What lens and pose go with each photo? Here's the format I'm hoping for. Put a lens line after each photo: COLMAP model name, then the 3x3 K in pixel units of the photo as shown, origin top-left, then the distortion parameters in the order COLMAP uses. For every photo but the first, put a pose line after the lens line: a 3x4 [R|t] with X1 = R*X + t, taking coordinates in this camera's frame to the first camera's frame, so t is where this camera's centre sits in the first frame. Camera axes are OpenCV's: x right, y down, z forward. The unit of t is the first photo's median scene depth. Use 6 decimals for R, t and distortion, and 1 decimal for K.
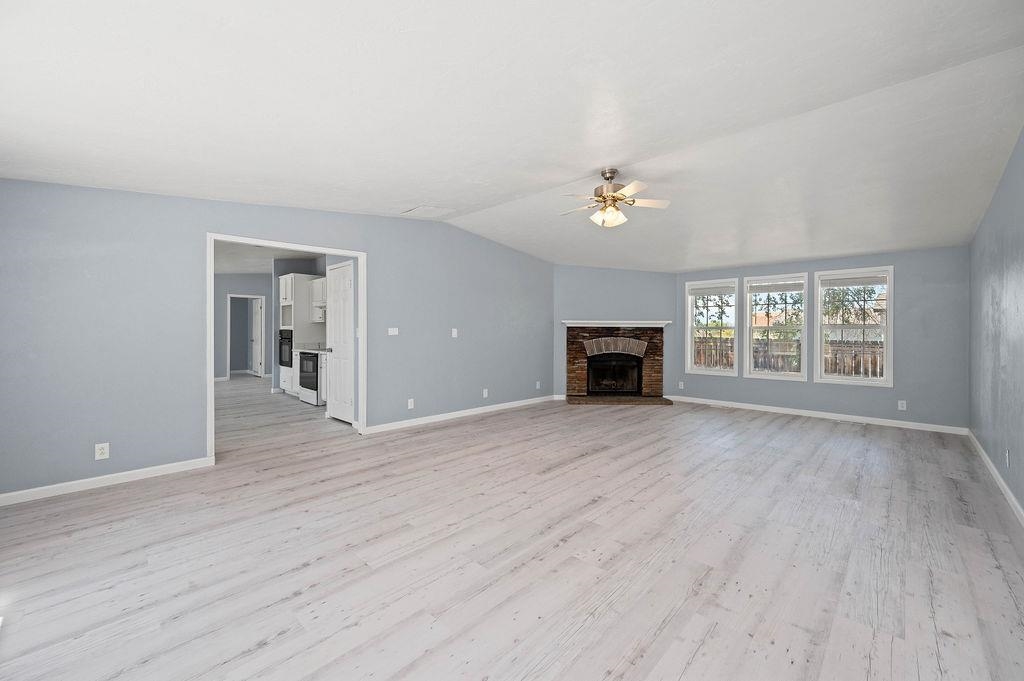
lens RADIAL K [[409.5, 0, 515.8], [0, 409.5, 331.9], [0, 0, 1]] dist [0.000771, -0.000047]
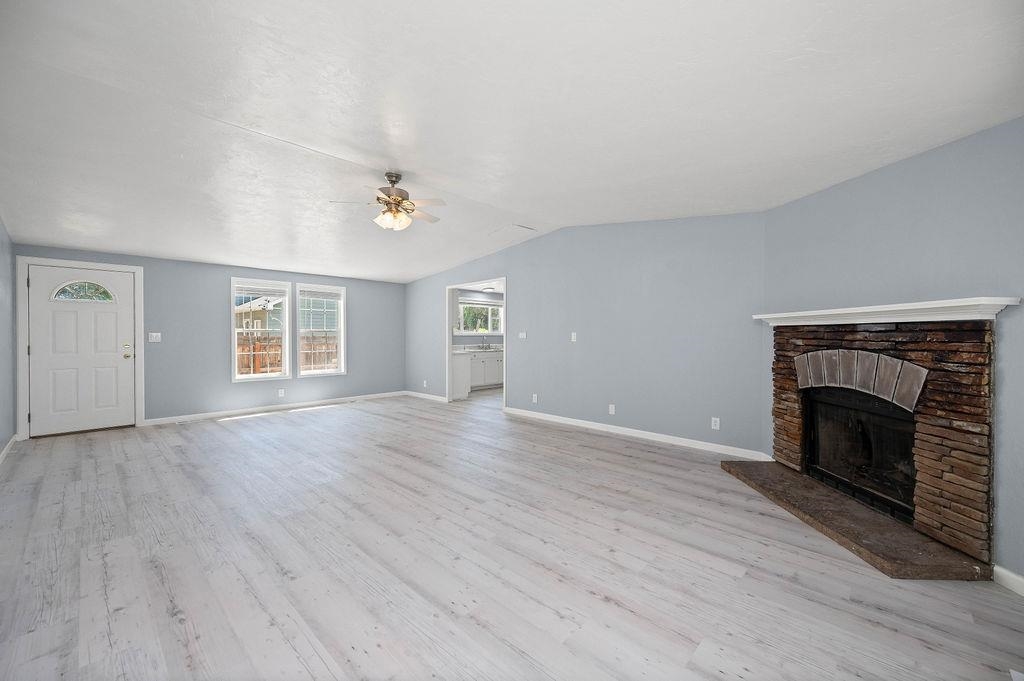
lens RADIAL K [[412.8, 0, 517.6], [0, 412.8, 336.9], [0, 0, 1]] dist [0.000673, 0.000071]
pose [[0.002972, 0.002913, -0.999991, 0.645222], [-0.002071, 0.999994, 0.002907, -0.000072], [0.999993, 0.002062, 0.002978, 0.678337]]
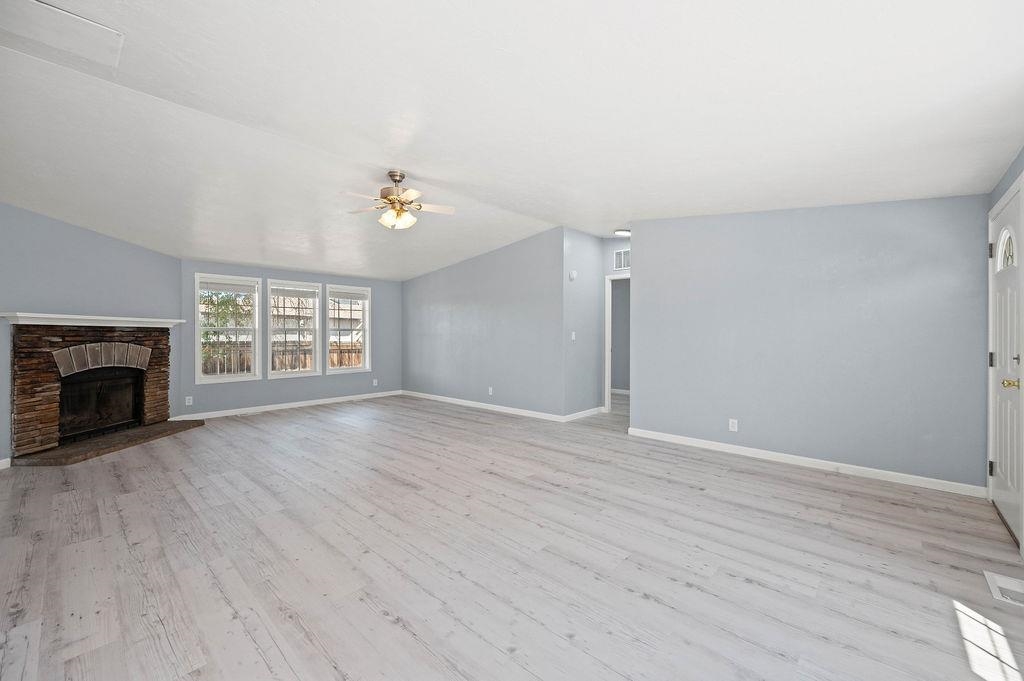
lens RADIAL K [[409.5, 0, 515.8], [0, 409.5, 331.9], [0, 0, 1]] dist [0.000771, -0.000047]
pose [[-0.017988, 0.001446, 0.999837, -0.406313], [0.002372, 0.999996, -0.001404, -0.001138], [-0.999835, 0.002347, -0.017992, 0.377920]]
